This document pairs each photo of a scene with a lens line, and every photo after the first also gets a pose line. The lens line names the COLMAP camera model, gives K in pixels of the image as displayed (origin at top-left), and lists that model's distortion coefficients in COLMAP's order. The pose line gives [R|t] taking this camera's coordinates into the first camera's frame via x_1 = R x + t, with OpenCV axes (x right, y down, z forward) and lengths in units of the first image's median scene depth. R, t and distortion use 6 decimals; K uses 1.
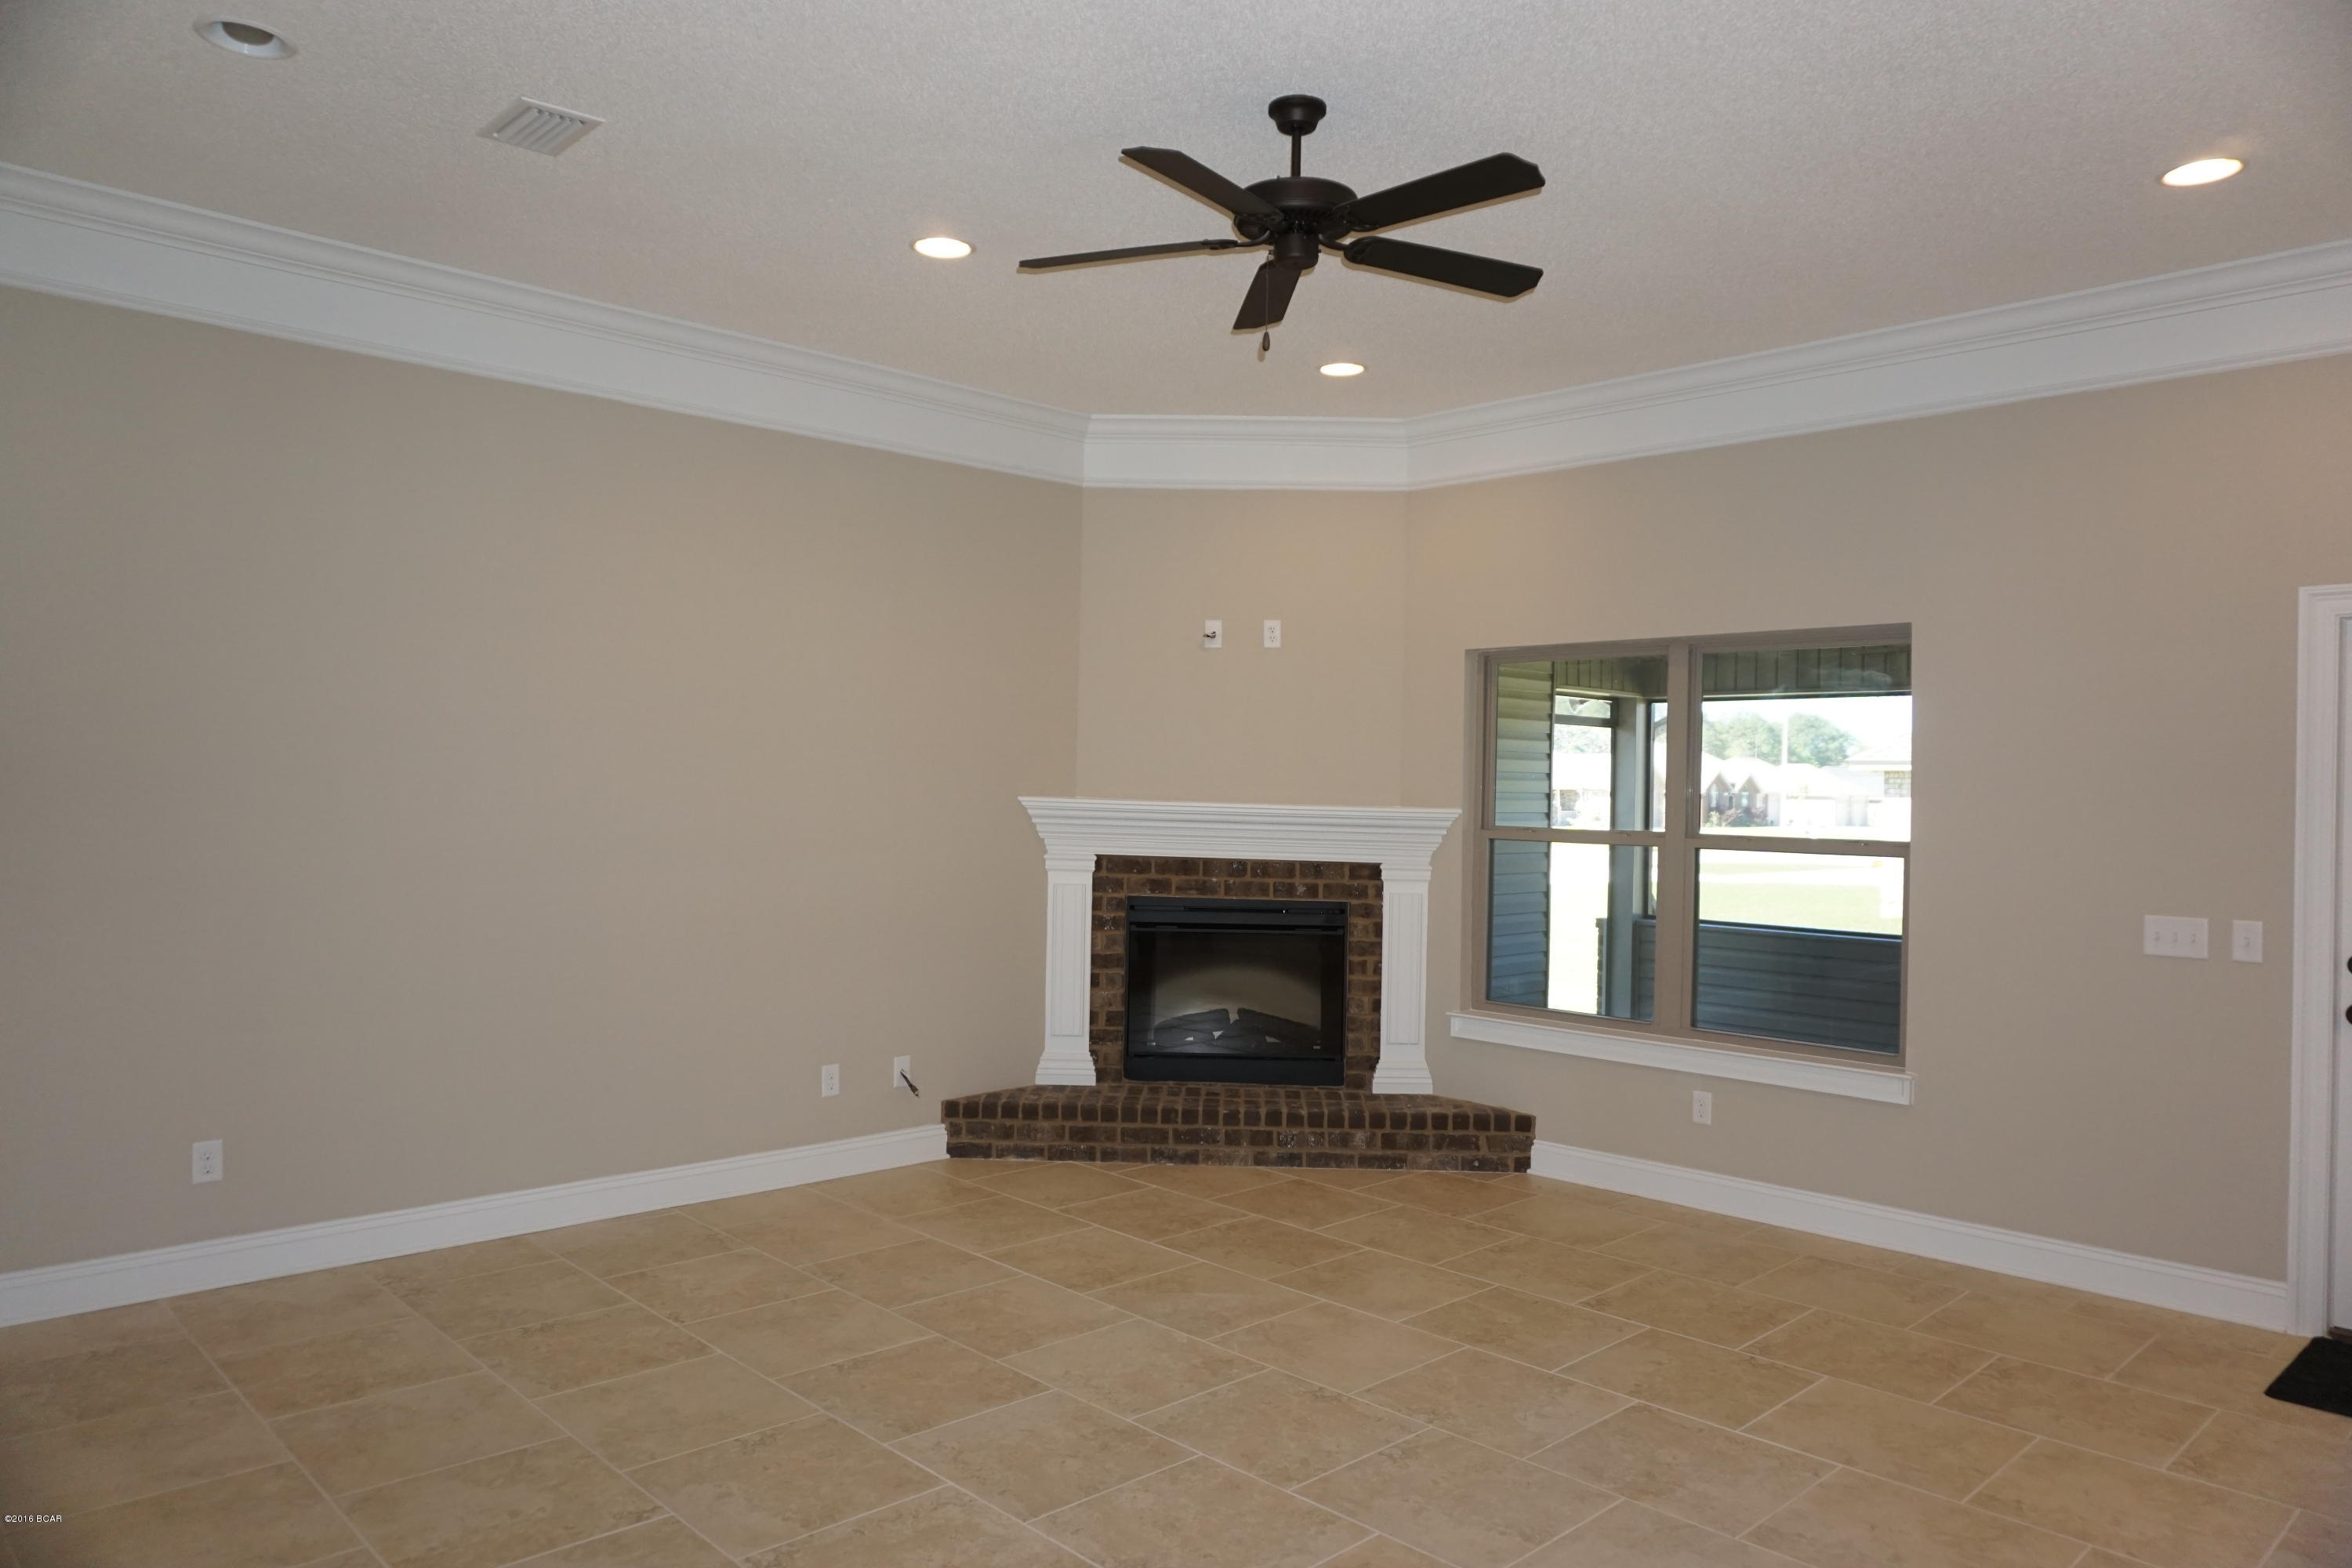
lens RADIAL K [[1564.2, 0, 1181.2], [0, 1564.2, 785.4], [0, 0, 1]] dist [-0.051104, 0.033790]
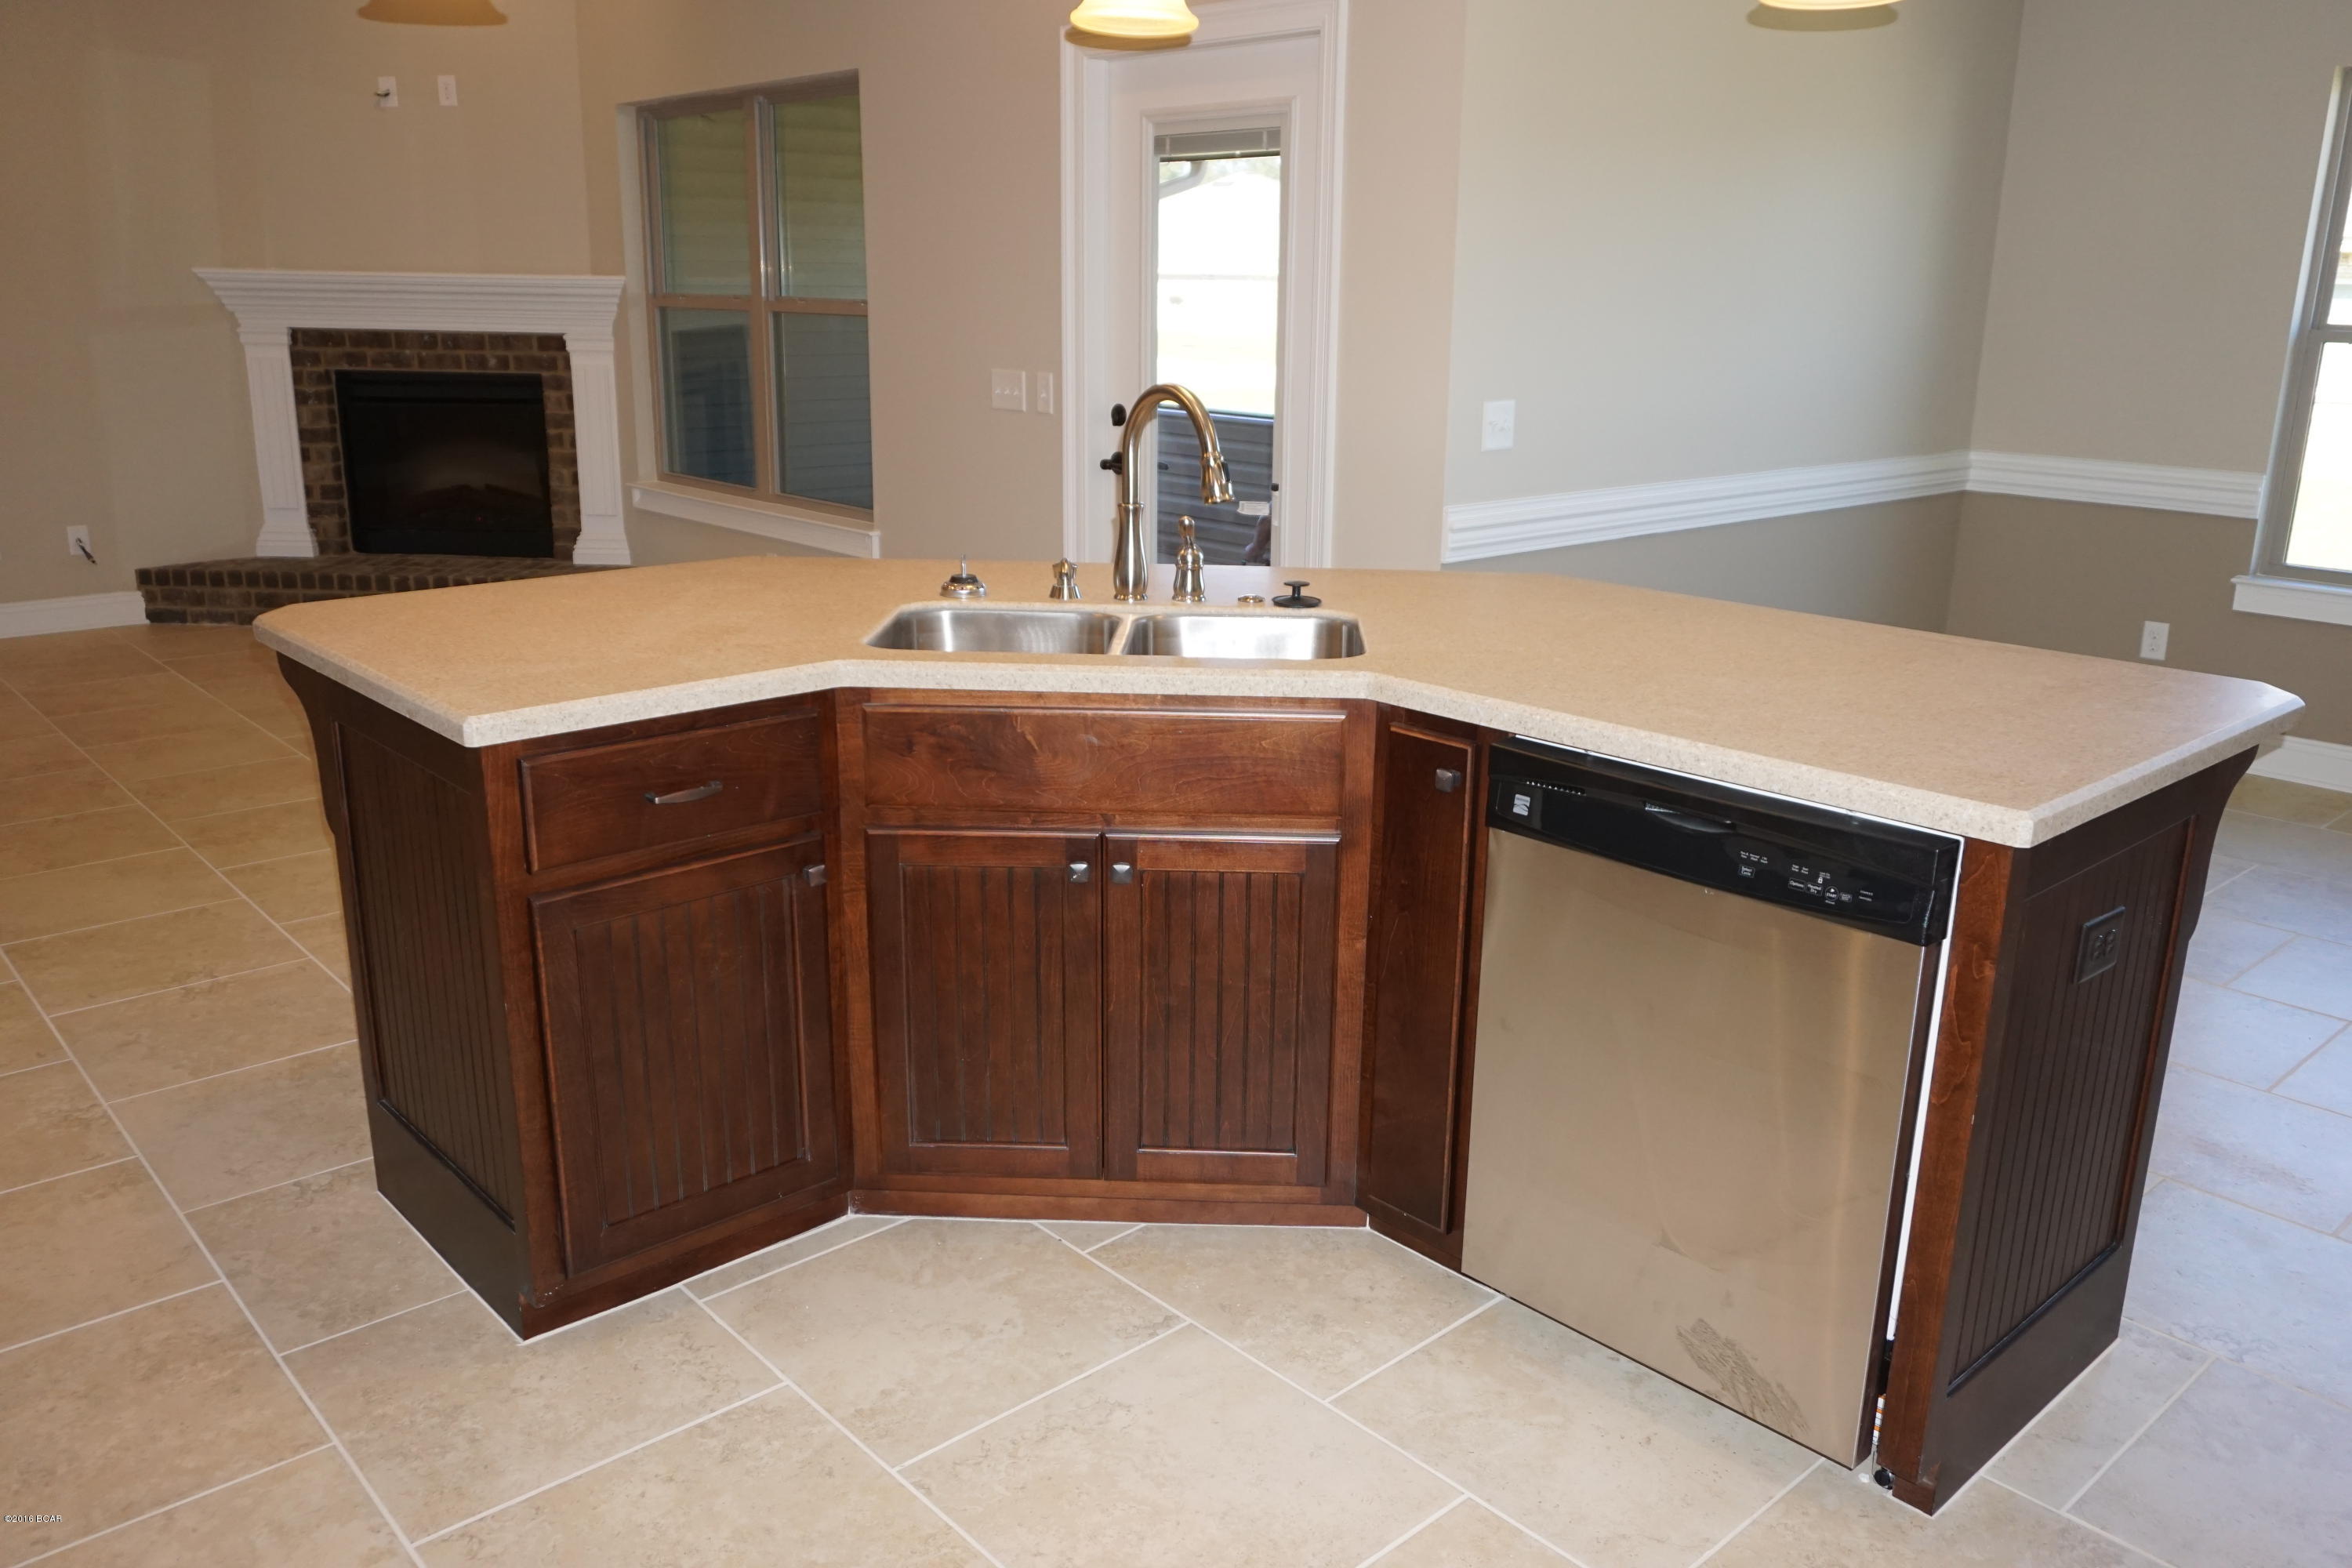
lens RADIAL K [[1792.0, 0, 1181.5], [0, 1792.0, 779.3], [0, 0, 1]] dist [-0.042412, 0.034004]
pose [[0.999205, 0.005950, -0.039427, 0.598643], [0.004919, 0.962858, 0.269963, 0.019926], [0.039569, -0.269942, 0.962063, -0.157881]]
